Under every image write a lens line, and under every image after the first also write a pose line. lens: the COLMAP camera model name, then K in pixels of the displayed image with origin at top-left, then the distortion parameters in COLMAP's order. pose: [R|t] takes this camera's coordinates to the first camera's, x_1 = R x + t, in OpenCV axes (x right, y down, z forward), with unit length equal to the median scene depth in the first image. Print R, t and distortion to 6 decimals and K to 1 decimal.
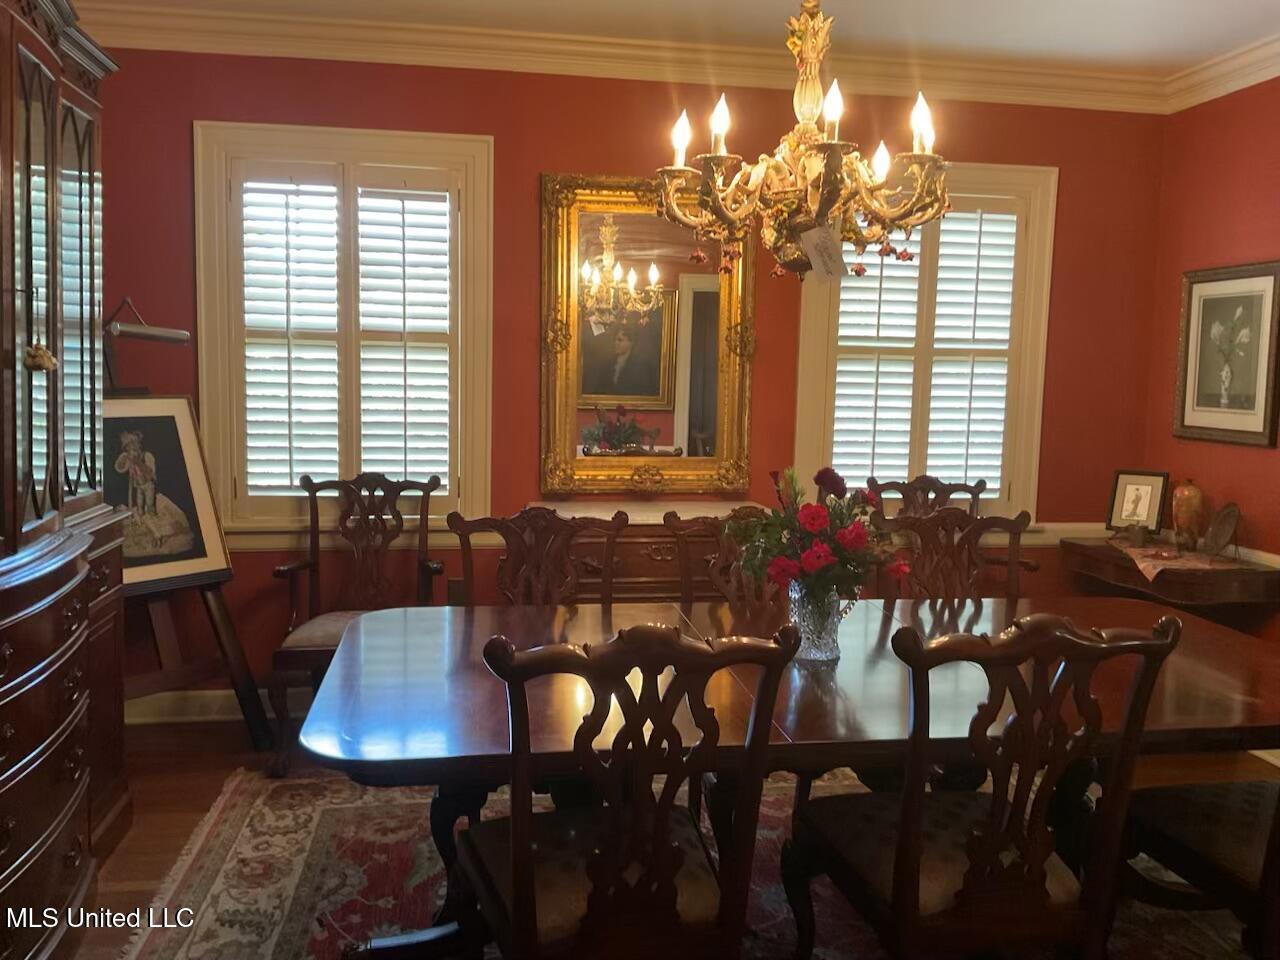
lens RADIAL K [[1082.1, 0, 637.4], [0, 1082.1, 483.2], [0, 0, 1]] dist [0.131174, -0.261373]
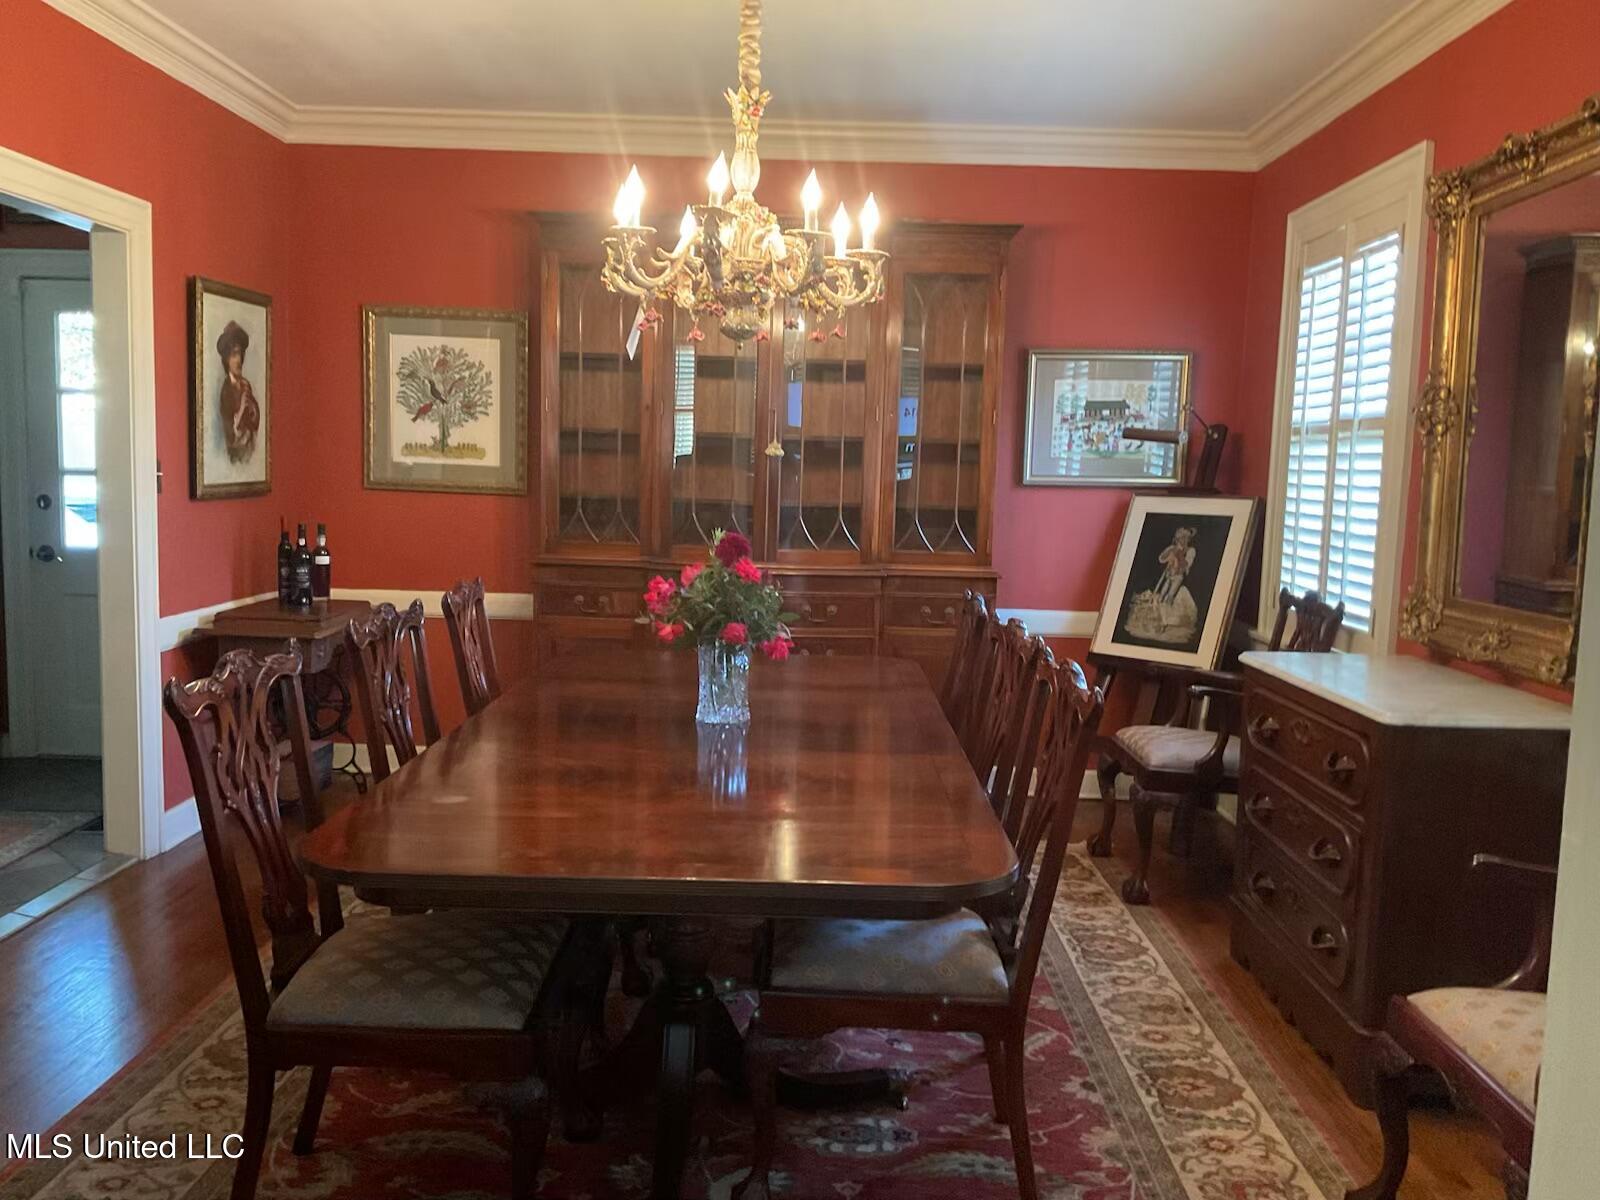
lens RADIAL K [[1352.6, 0, 796.7], [0, 1352.6, 604.1], [0, 0, 1]] dist [0.131174, -0.261373]
pose [[-0.175768, 0.077502, -0.981376, 0.846460], [-0.126050, 0.986918, 0.100516, -0.054177], [0.976328, 0.141370, -0.163699, 0.777473]]
